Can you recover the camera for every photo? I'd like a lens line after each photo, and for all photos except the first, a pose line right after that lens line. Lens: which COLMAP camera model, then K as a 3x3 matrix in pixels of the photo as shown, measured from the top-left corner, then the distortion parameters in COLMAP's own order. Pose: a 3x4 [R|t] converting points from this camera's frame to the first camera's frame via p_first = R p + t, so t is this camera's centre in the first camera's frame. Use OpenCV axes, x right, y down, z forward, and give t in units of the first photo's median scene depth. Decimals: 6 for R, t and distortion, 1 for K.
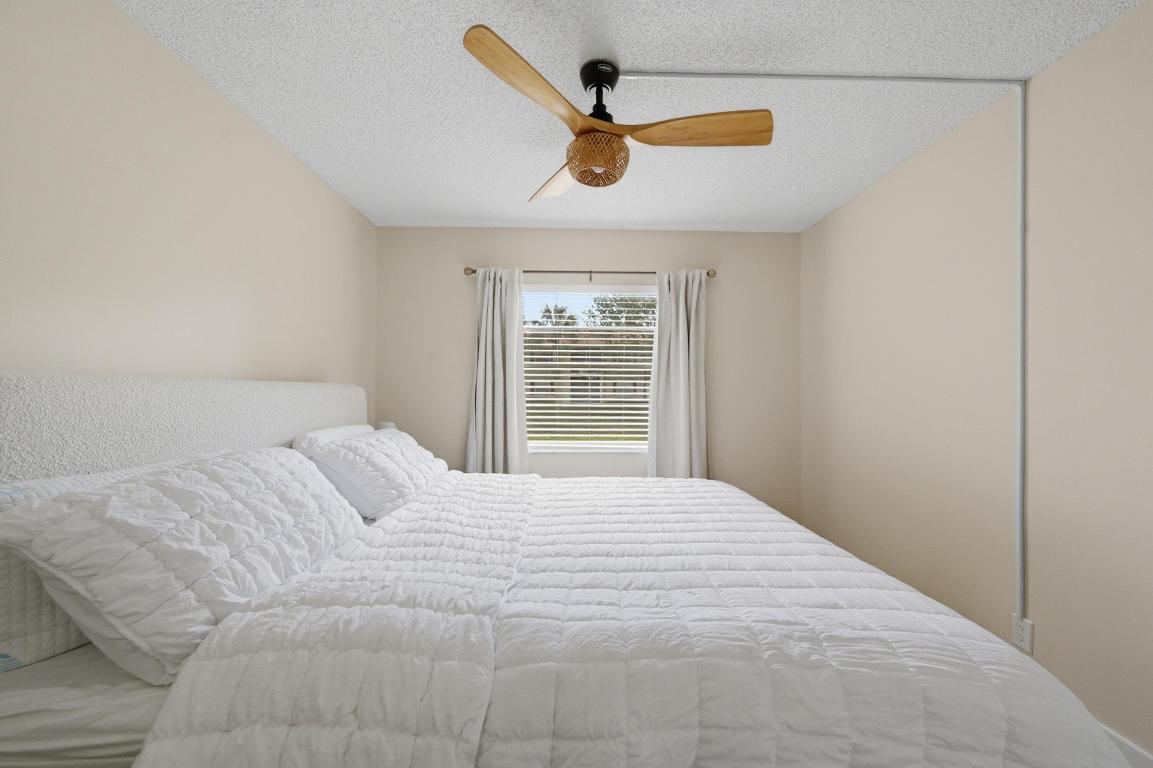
lens RADIAL K [[470.5, 0, 576.5], [0, 470.5, 384.0], [0, 0, 1]] dist [-0.000564, -0.000015]
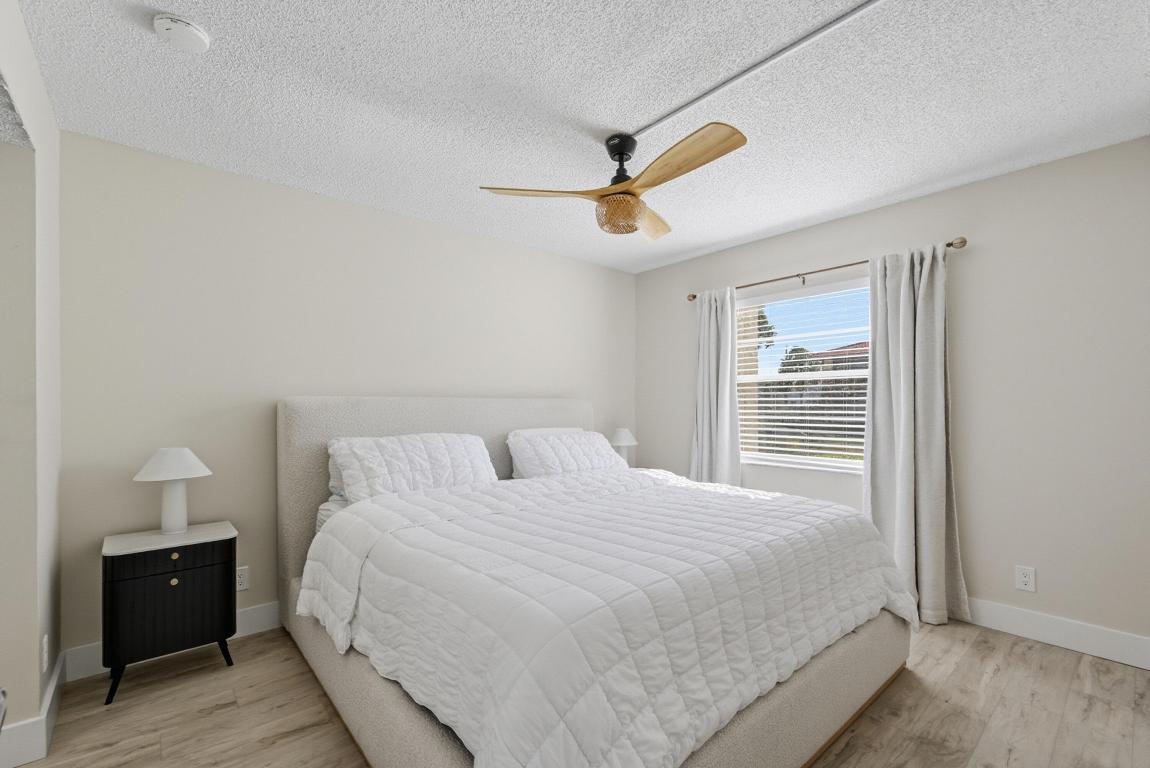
lens RADIAL K [[493.9, 0, 596.4], [0, 493.9, 403.0], [0, 0, 1]] dist [0.000613, 0.000056]
pose [[0.647231, -0.011049, -0.762214, 0.531813], [0.017144, 0.999853, 0.000064, 0.009353], [0.762101, -0.013109, 0.647325, 0.057622]]
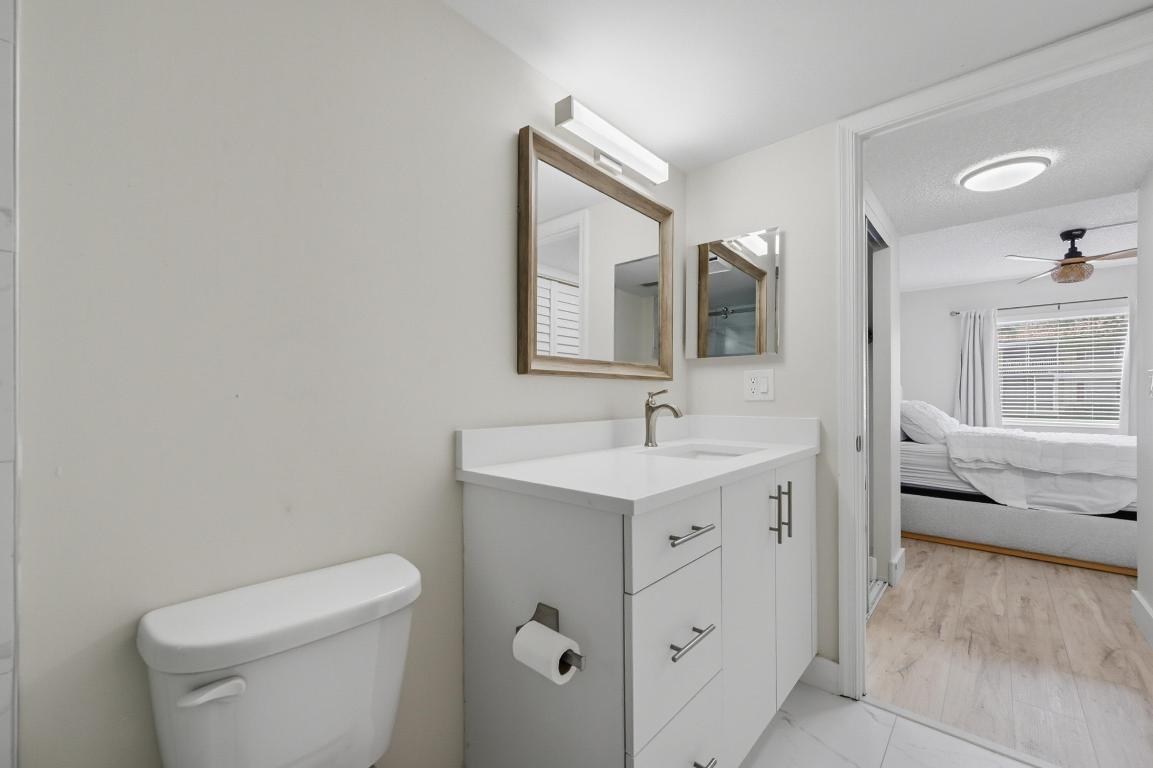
lens RADIAL K [[463.9, 0, 575.6], [0, 463.9, 387.6], [0, 0, 1]] dist [-0.000535, -0.000105]
pose [[0.732603, -0.009440, -0.680591, -0.096804], [0.006073, 0.999955, -0.007332, 0.025974], [0.680629, 0.001238, 0.732627, -1.127811]]
